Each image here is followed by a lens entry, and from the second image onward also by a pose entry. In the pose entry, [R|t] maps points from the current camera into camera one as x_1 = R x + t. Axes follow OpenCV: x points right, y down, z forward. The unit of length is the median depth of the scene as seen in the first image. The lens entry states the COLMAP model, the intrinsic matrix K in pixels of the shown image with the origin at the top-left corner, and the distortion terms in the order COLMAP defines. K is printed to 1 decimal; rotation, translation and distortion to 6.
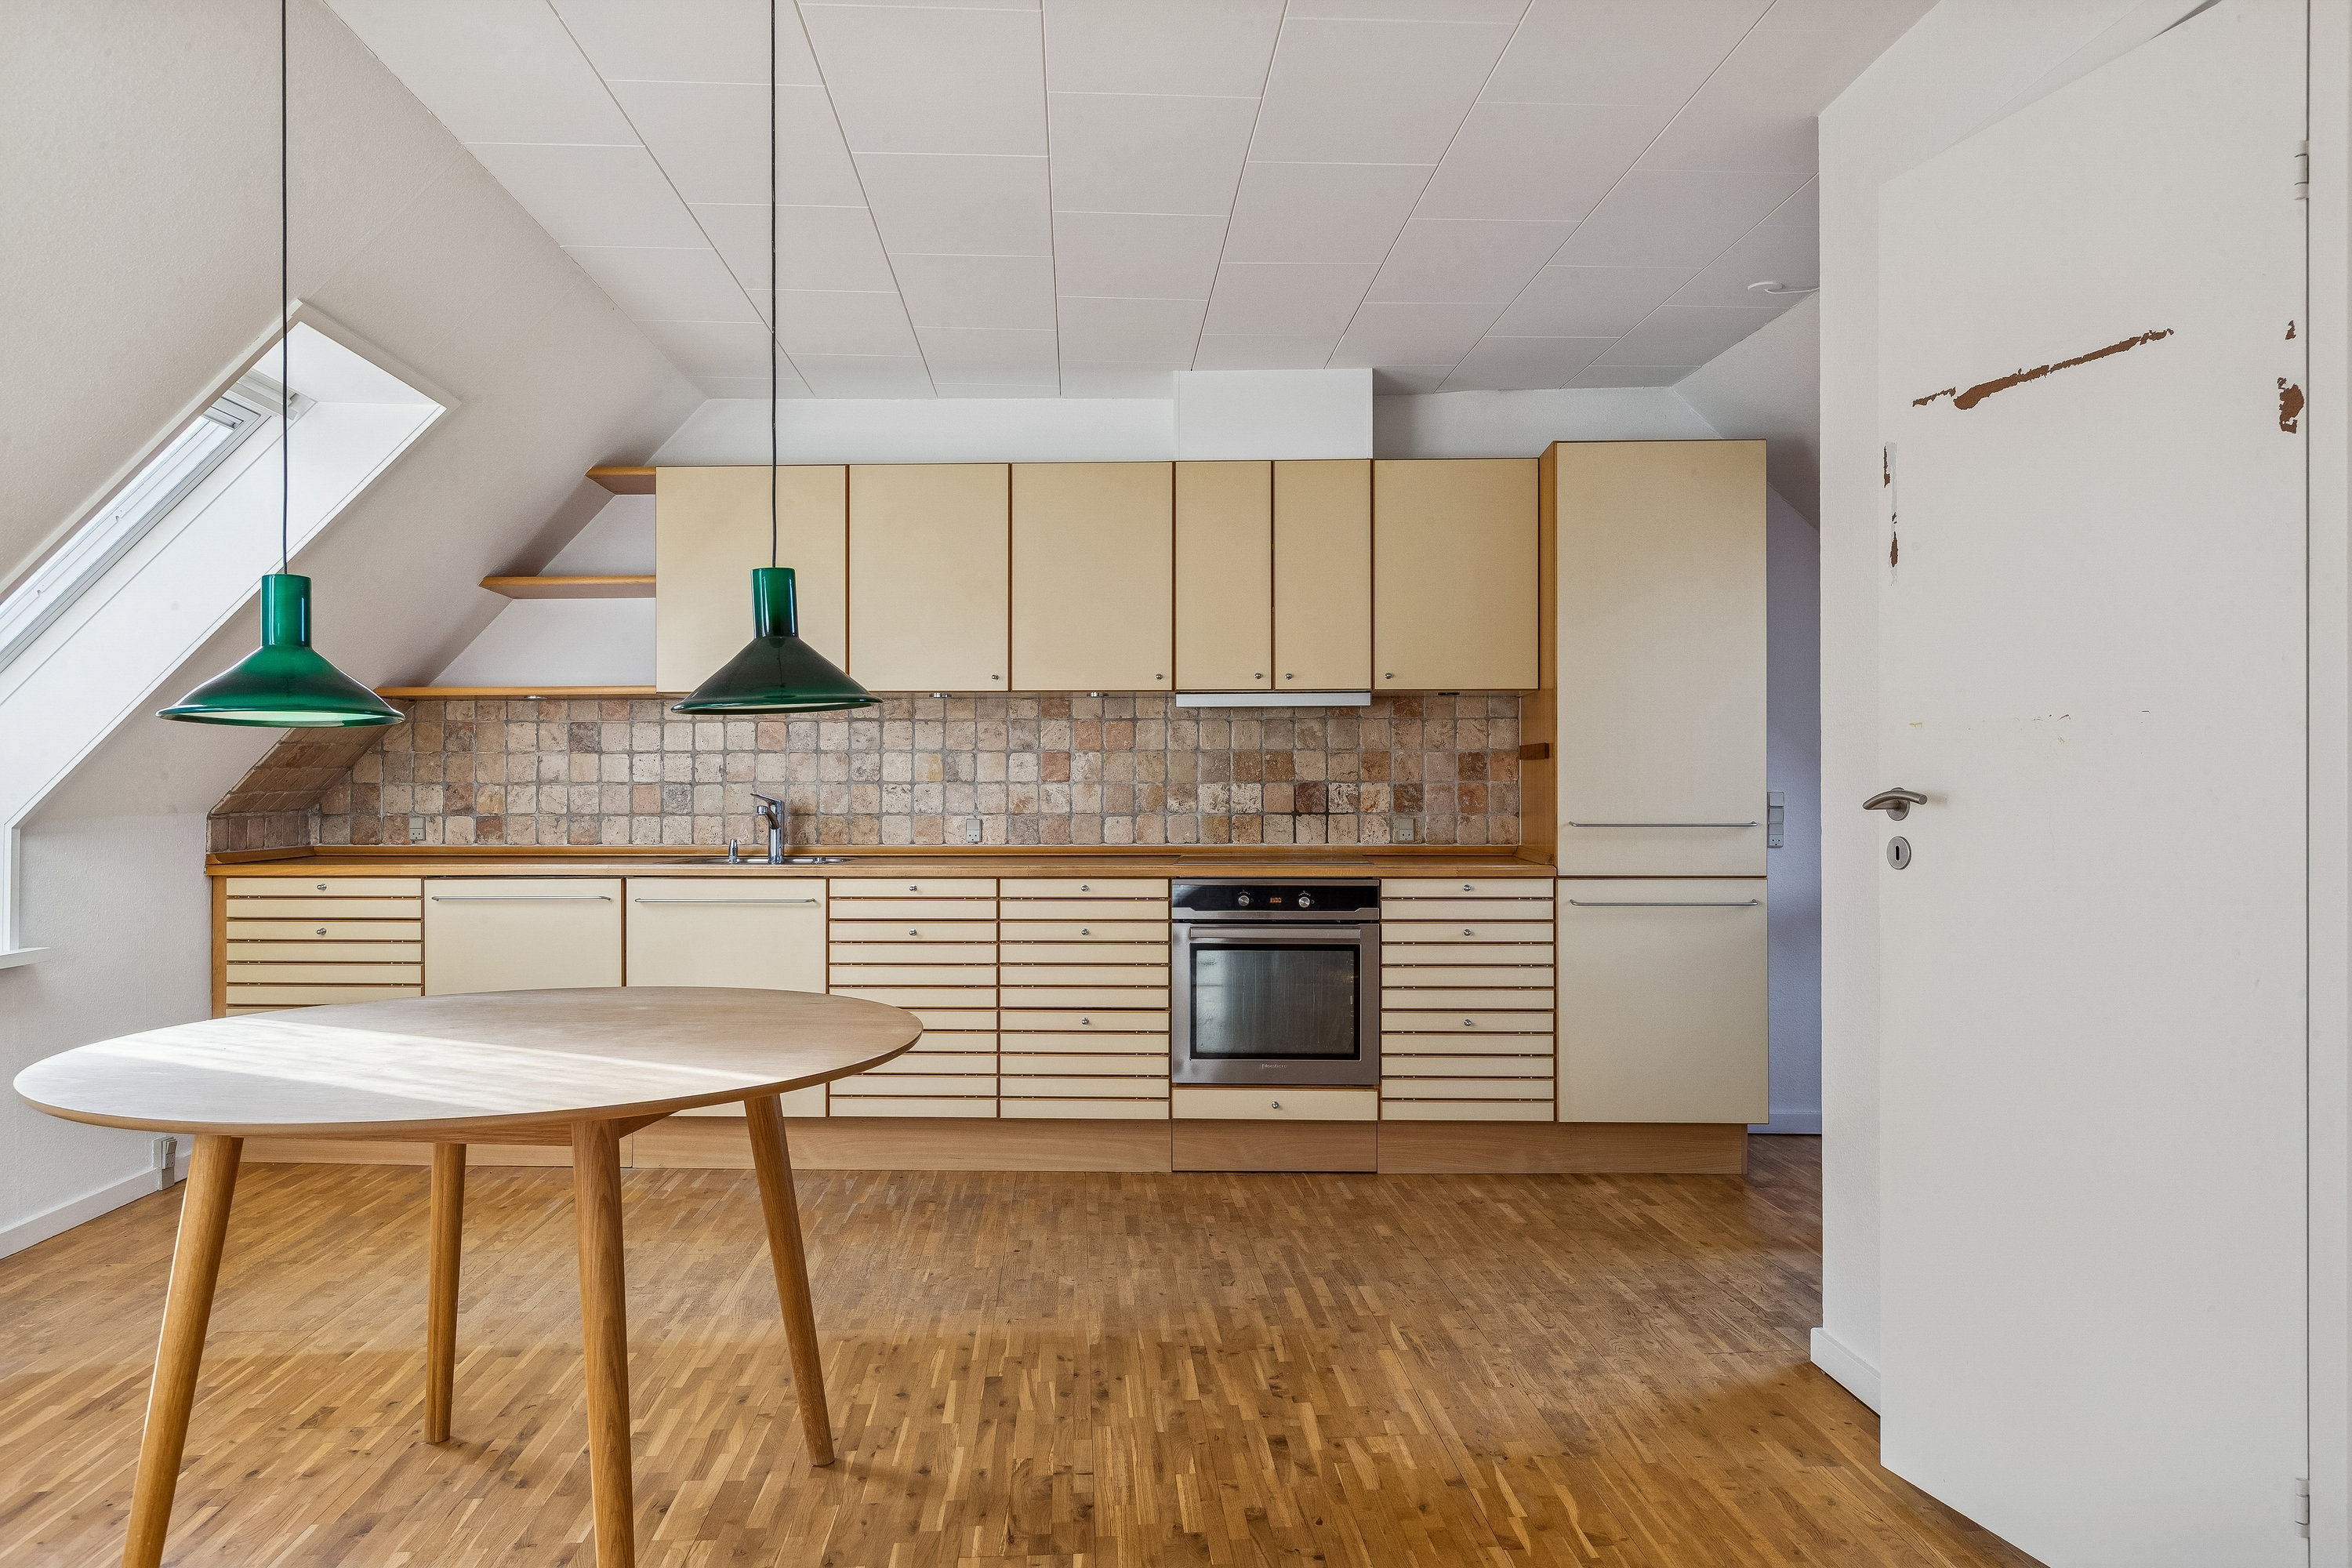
lens RADIAL K [[1574.5, 0, 1189.8], [0, 1574.5, 798.3], [0, 0, 1]] dist [0.003999, -0.004507]
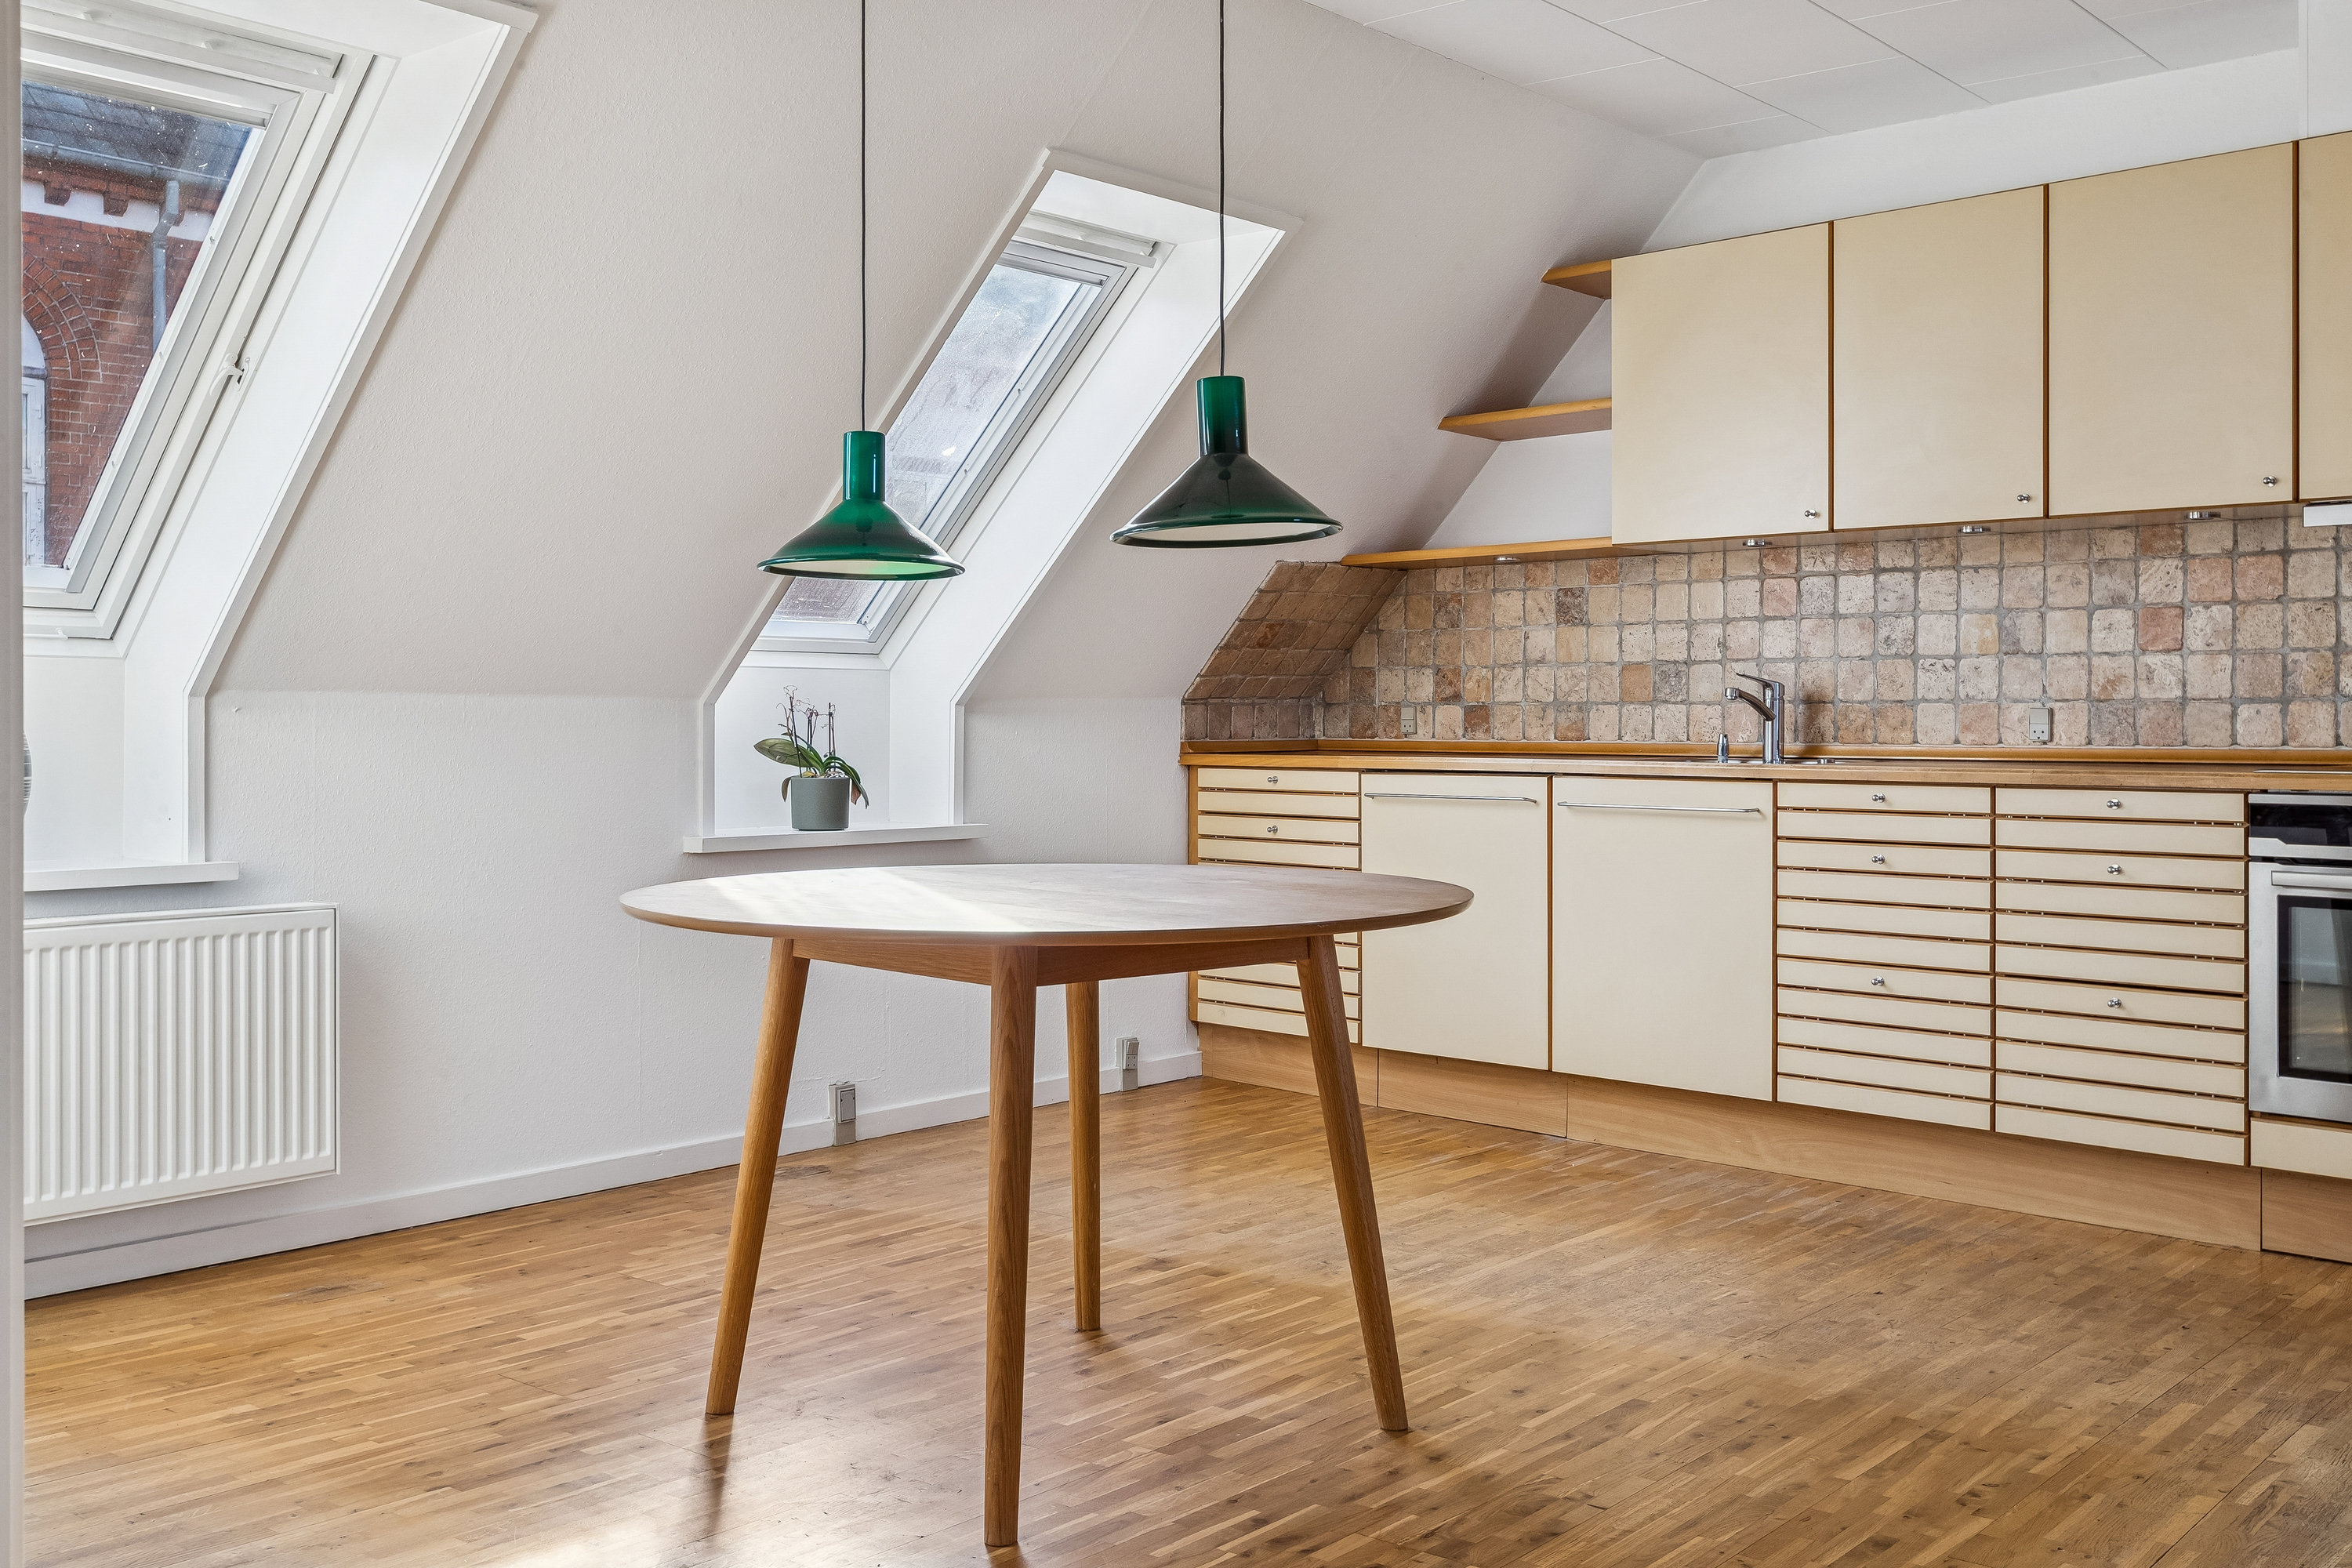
lens RADIAL K [[2284.5, 0, 1205.0], [0, 2284.5, 724.8], [0, 0, 1]] dist [-0.012929, 0.000000]
pose [[0.725756, 0.003978, -0.687941, 0.317309], [-0.006127, 0.999981, -0.000681, 0.026377], [0.687925, 0.004709, 0.725766, 0.030173]]
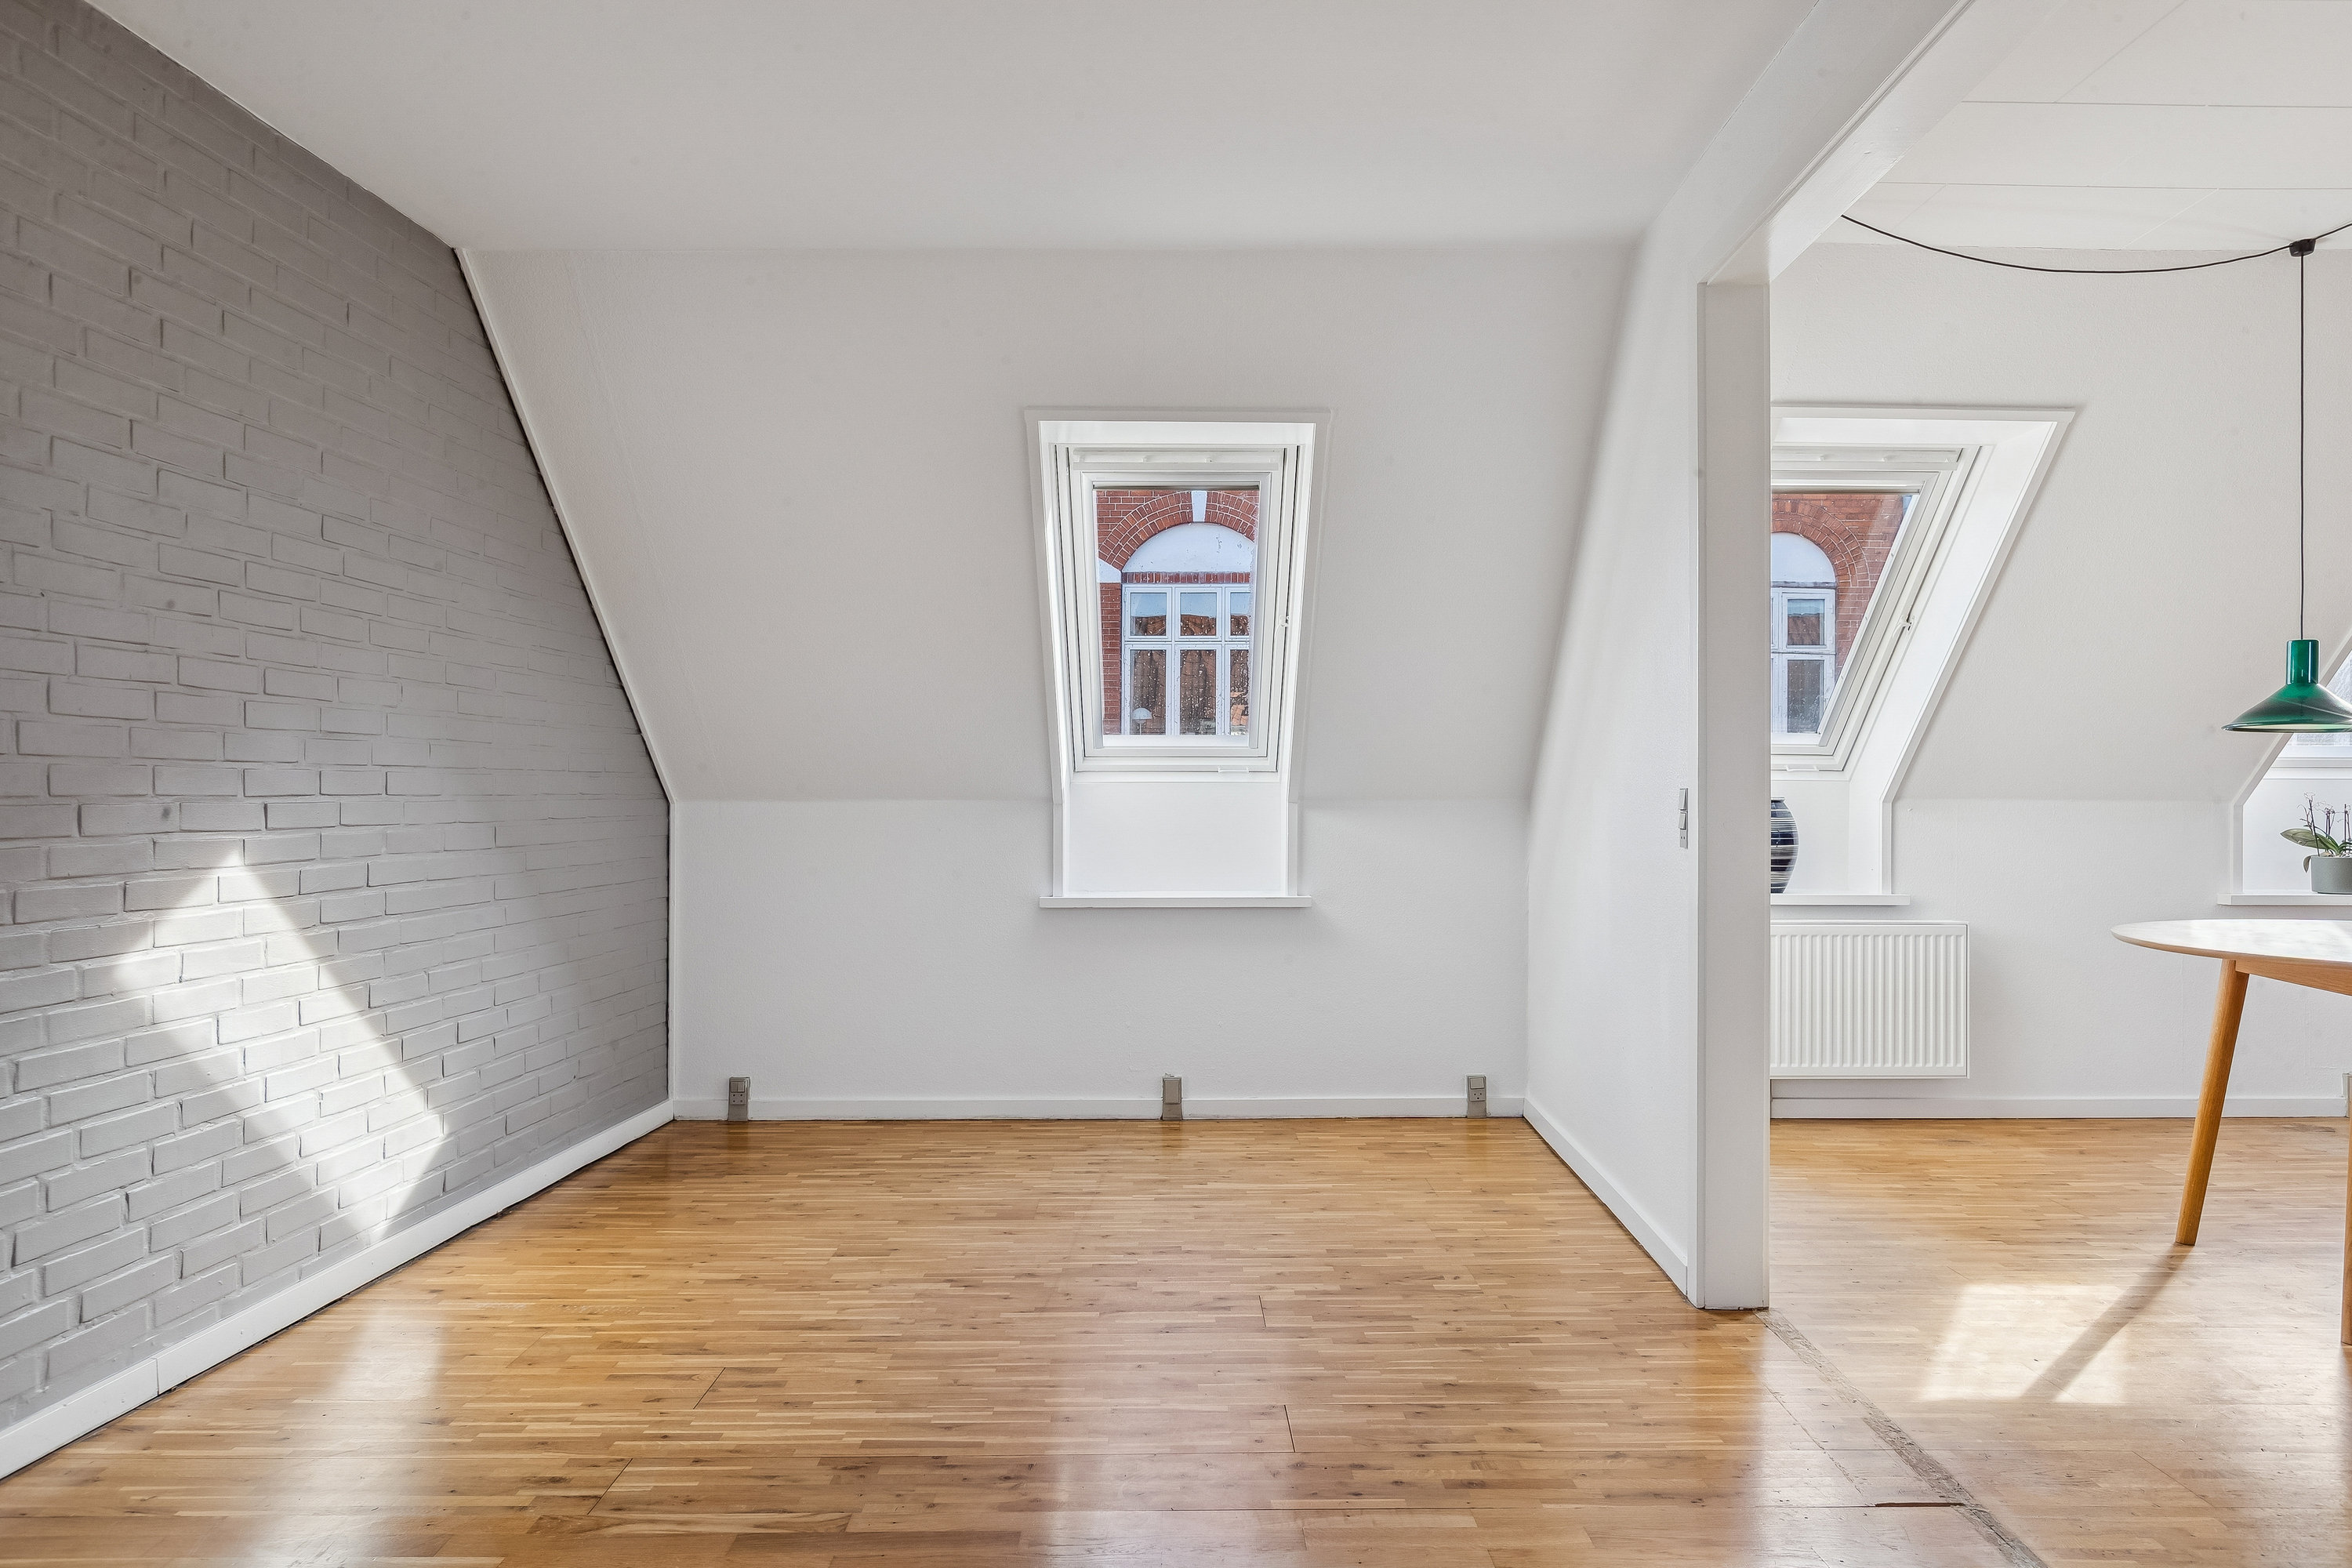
lens RADIAL K [[1574.5, 0, 1182.5], [0, 1574.5, 794.1], [0, 0, 1]] dist [0.003999, -0.004507]
pose [[-0.057336, 0.004433, -0.998345, 0.559829], [-0.008412, 0.999953, 0.004923, 0.009791], [0.998319, 0.008680, -0.057296, -0.028655]]
